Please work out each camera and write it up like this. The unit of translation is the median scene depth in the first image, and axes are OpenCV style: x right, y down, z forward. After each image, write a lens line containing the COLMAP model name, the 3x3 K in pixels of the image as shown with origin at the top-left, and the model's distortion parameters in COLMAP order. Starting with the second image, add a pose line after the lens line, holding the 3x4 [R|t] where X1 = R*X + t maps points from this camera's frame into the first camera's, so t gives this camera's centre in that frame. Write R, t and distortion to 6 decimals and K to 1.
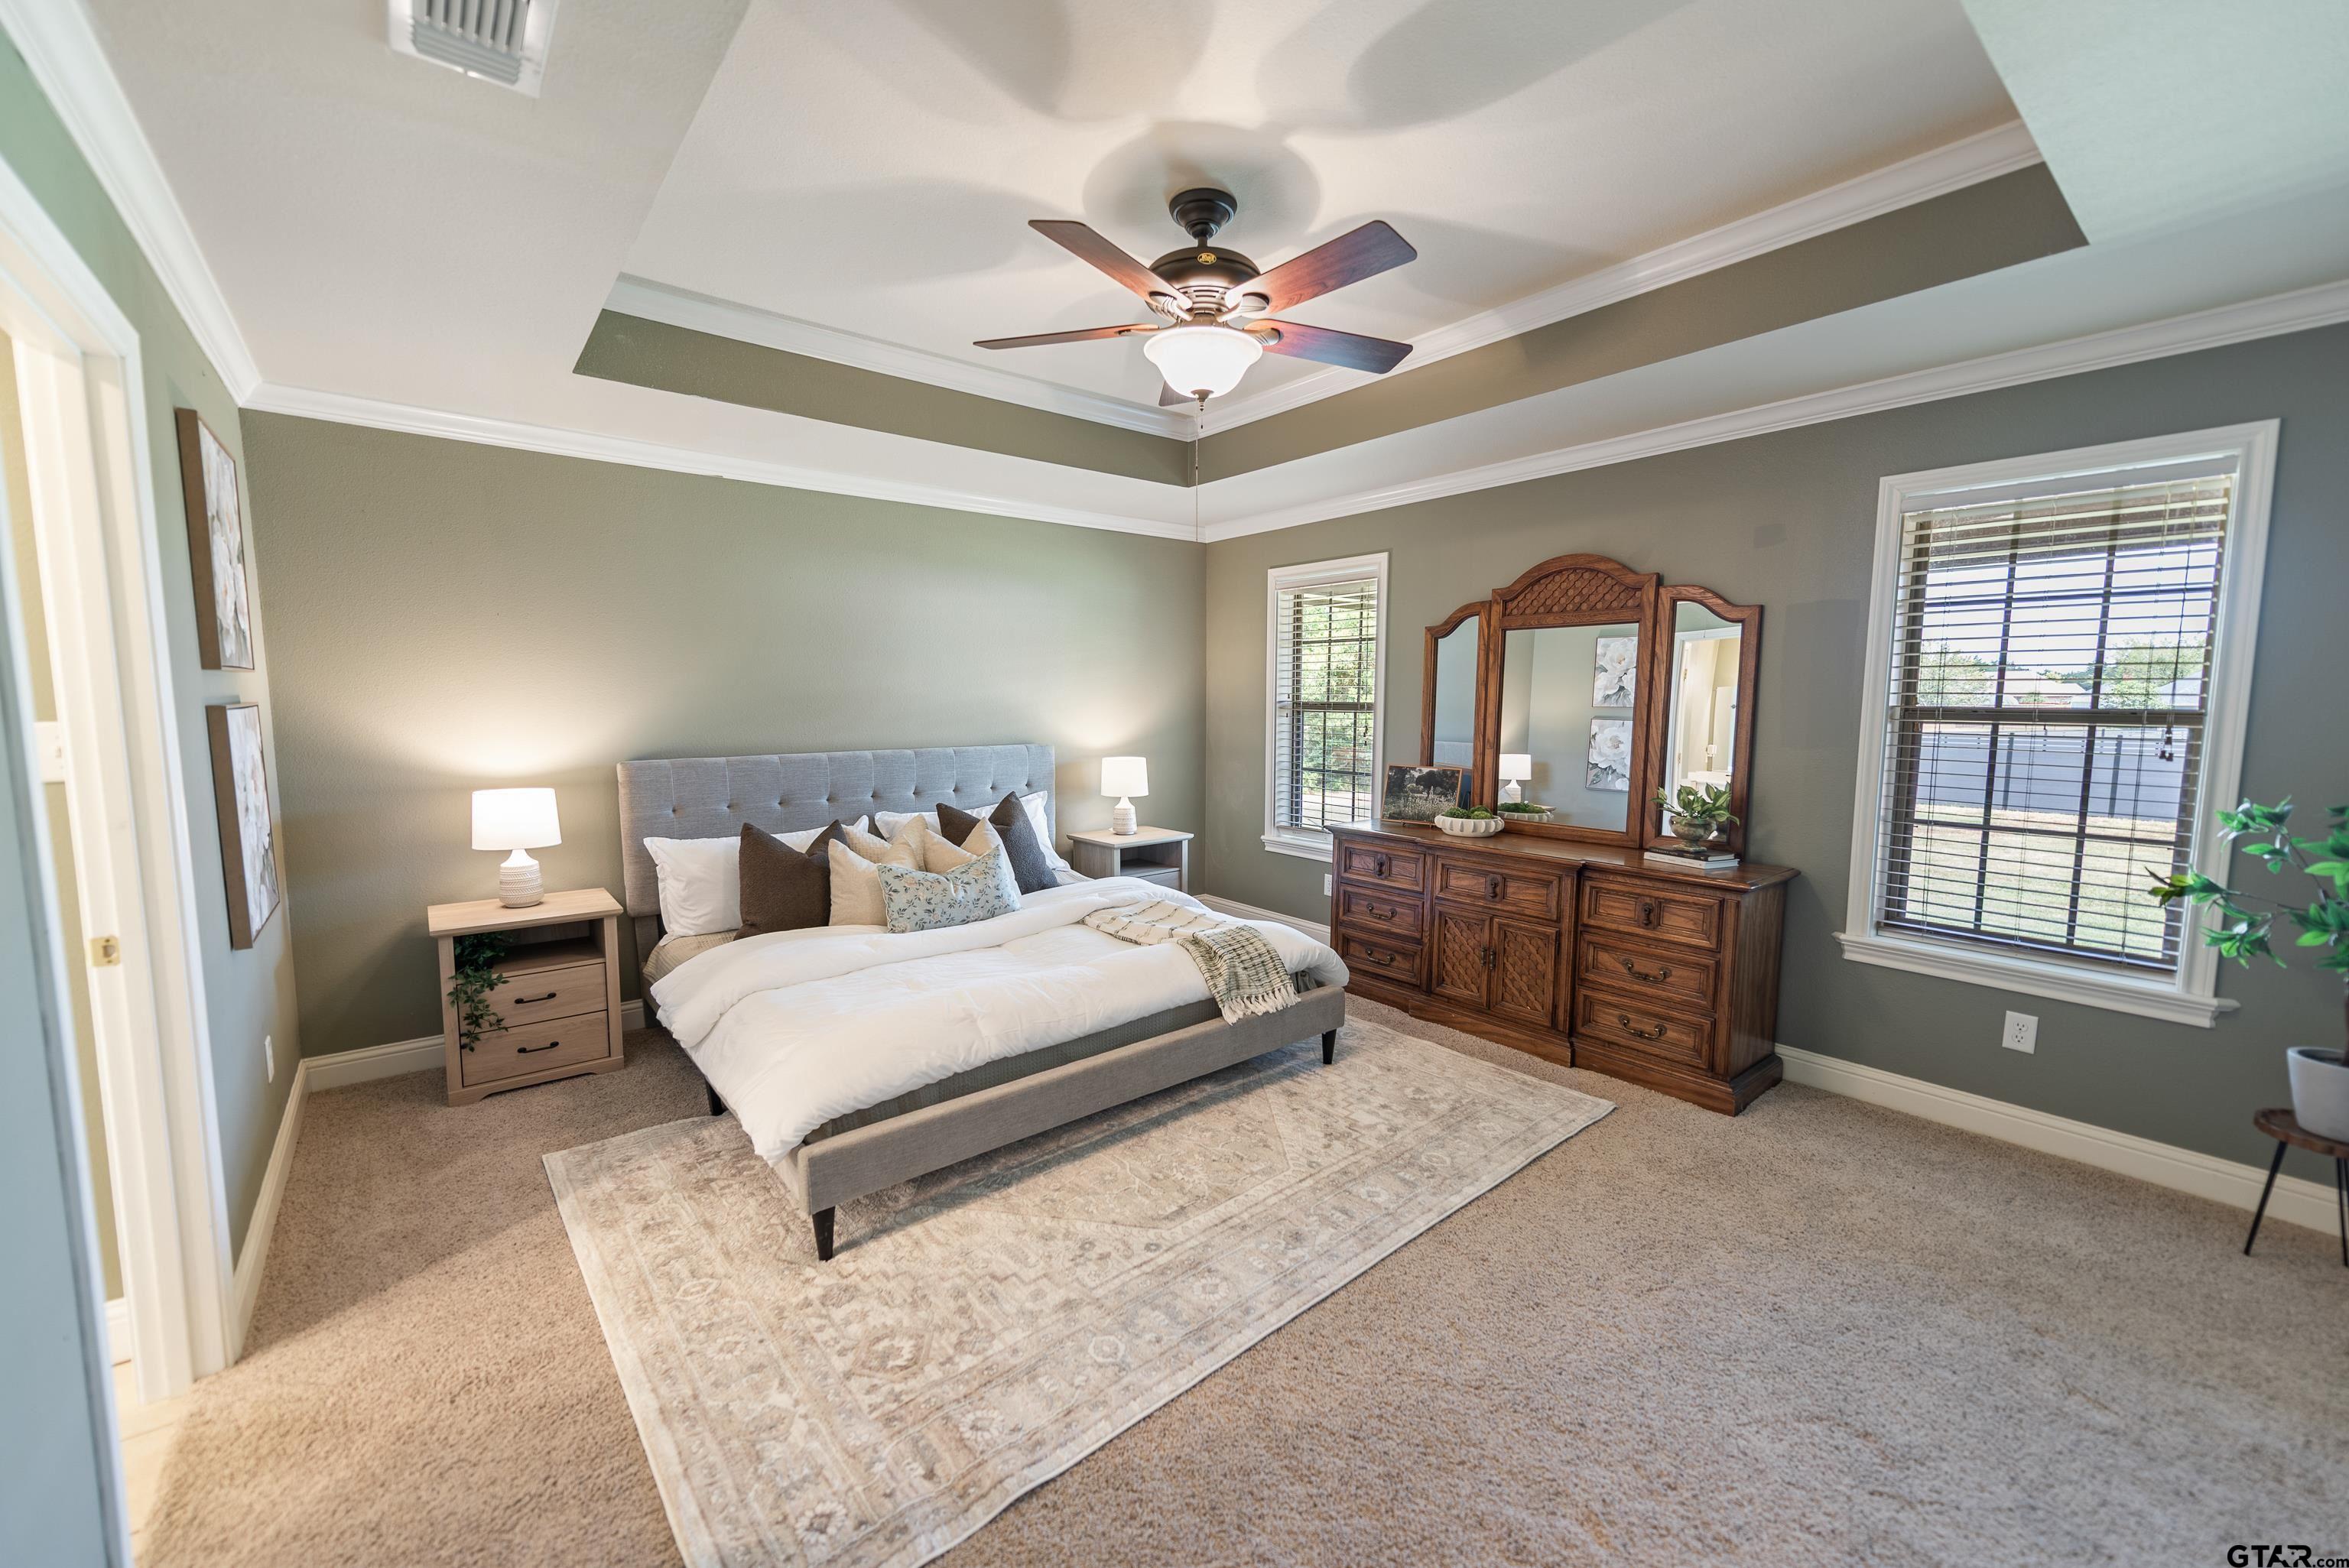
lens RADIAL K [[921.0, 0, 1188.3], [0, 921.0, 793.4], [0, 0, 1]] dist [0.003940, 0.000054]
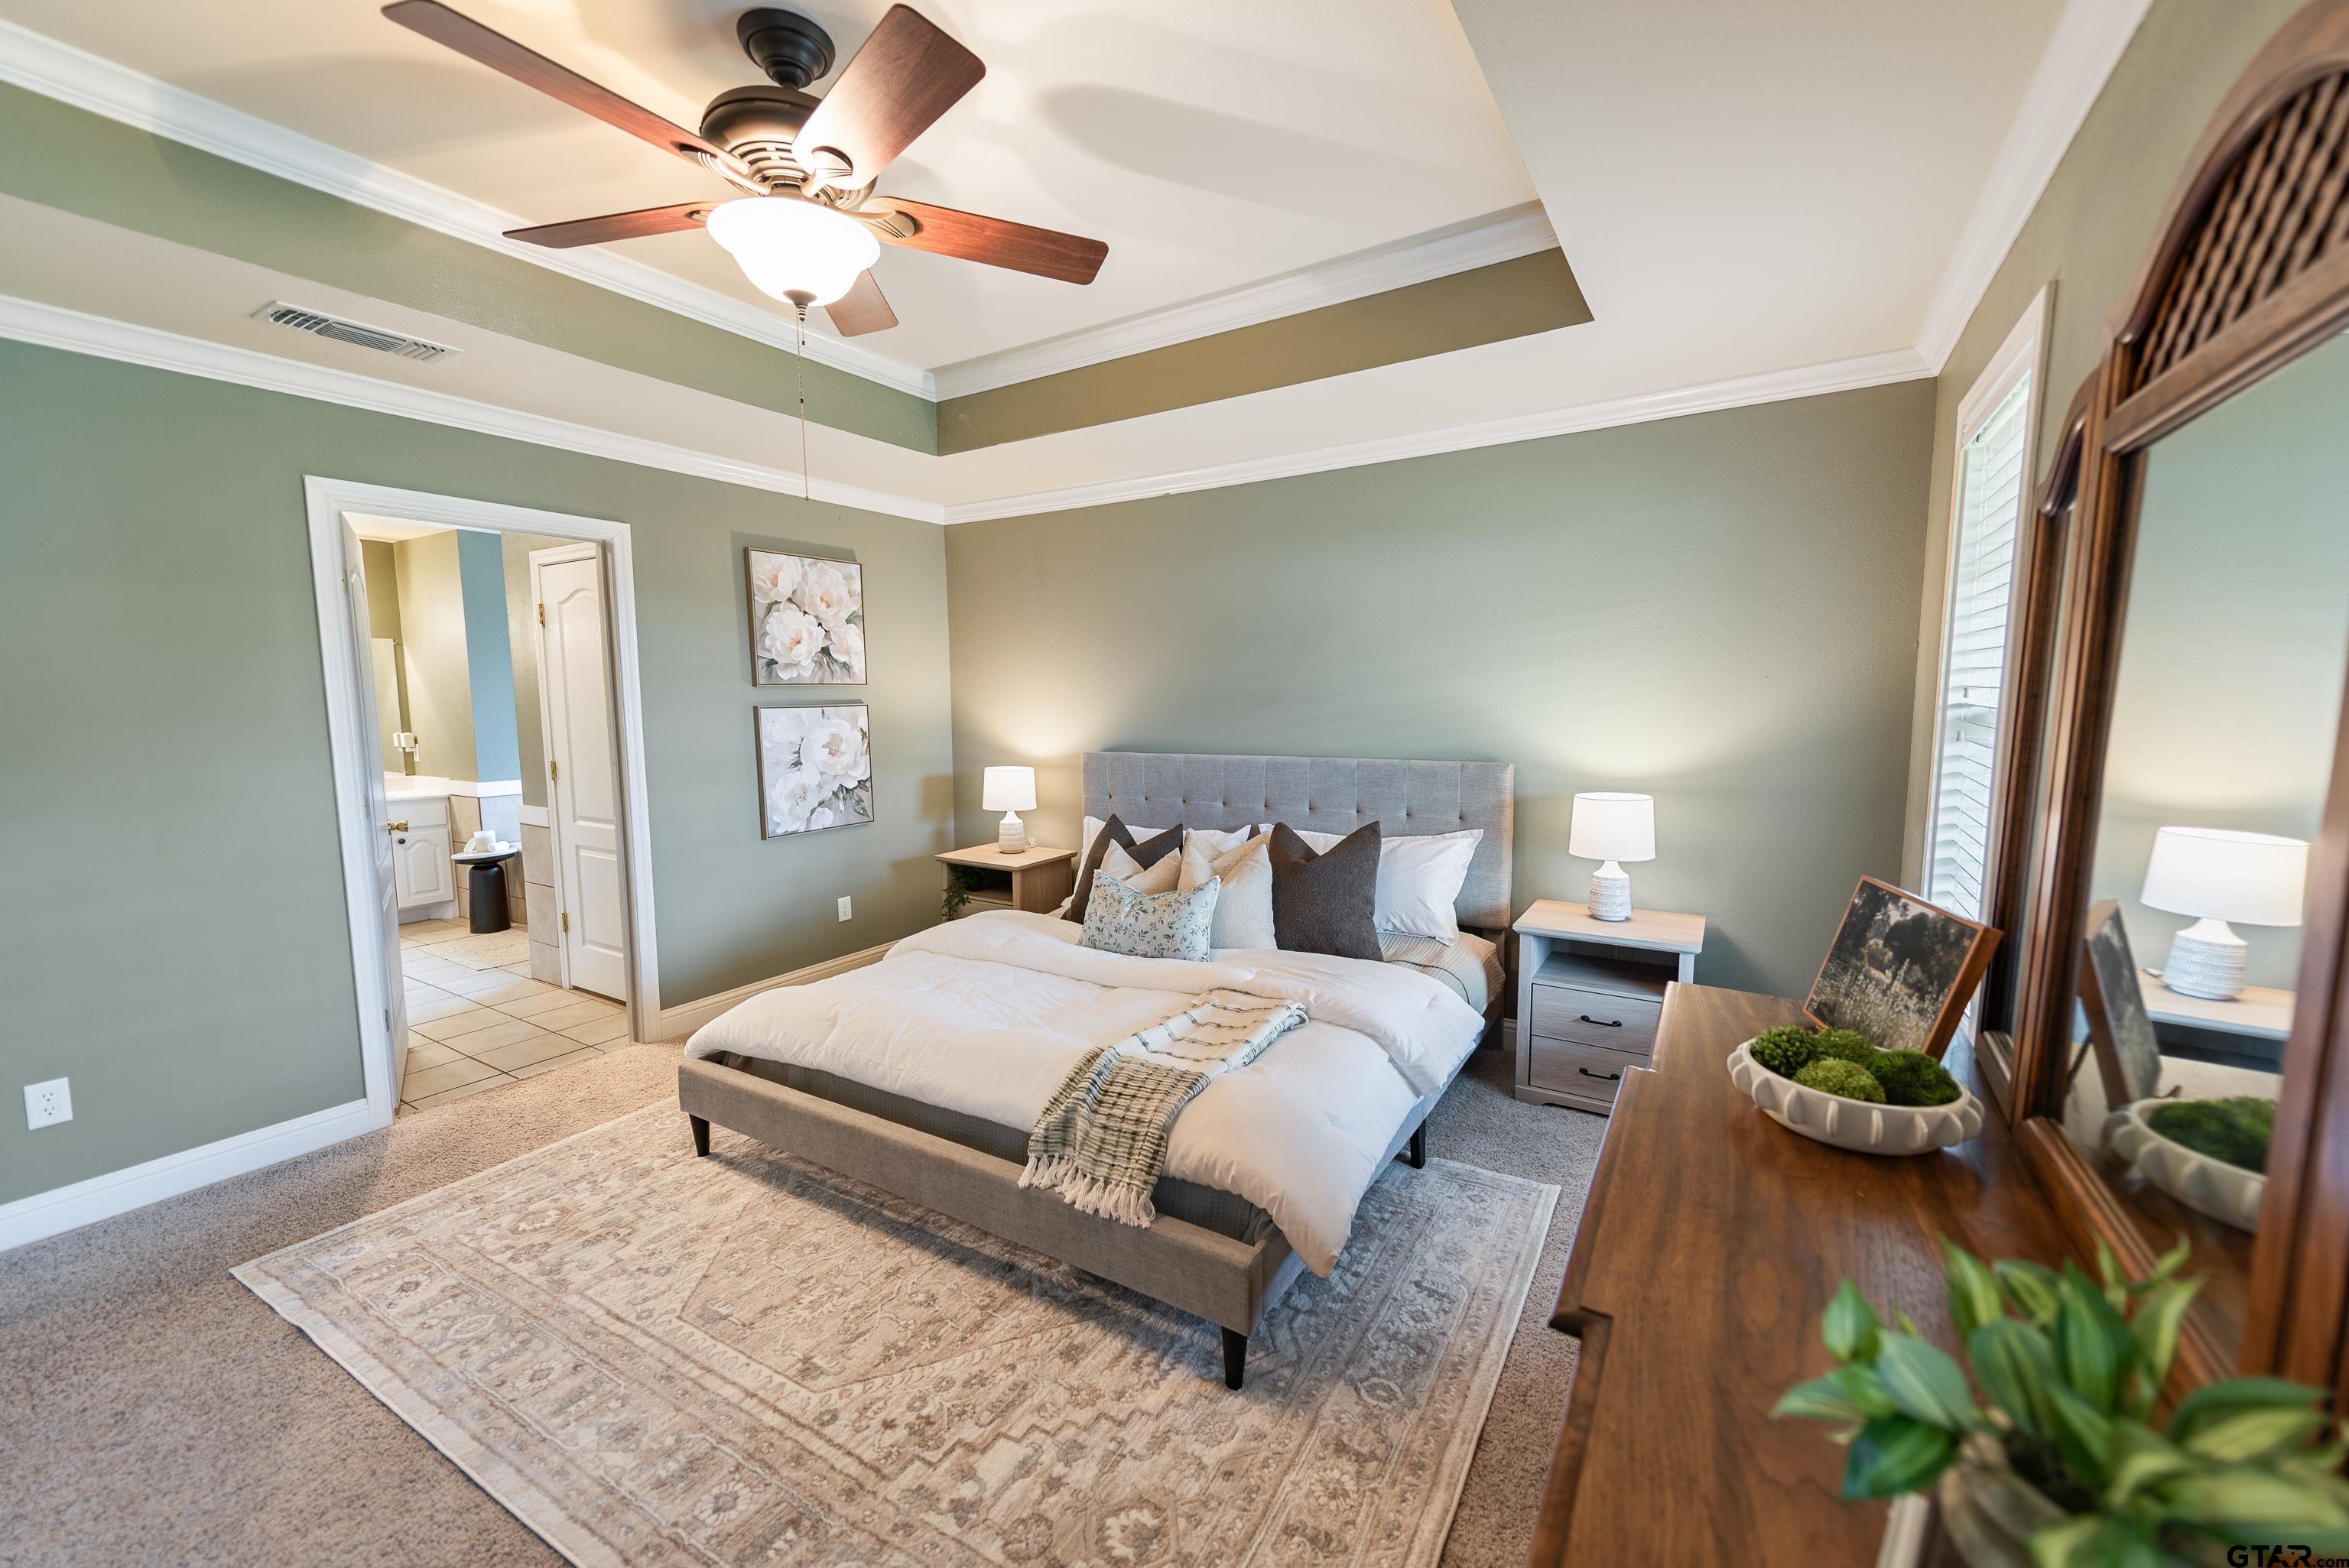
lens RADIAL K [[921.0, 0, 1180.6], [0, 921.0, 778.7], [0, 0, 1]] dist [0.003940, 0.000054]
pose [[0.314928, 0.084904, -0.945310, 0.669177], [-0.091290, 0.994083, 0.058871, -0.094232], [0.944715, 0.067757, 0.320815, 0.834132]]
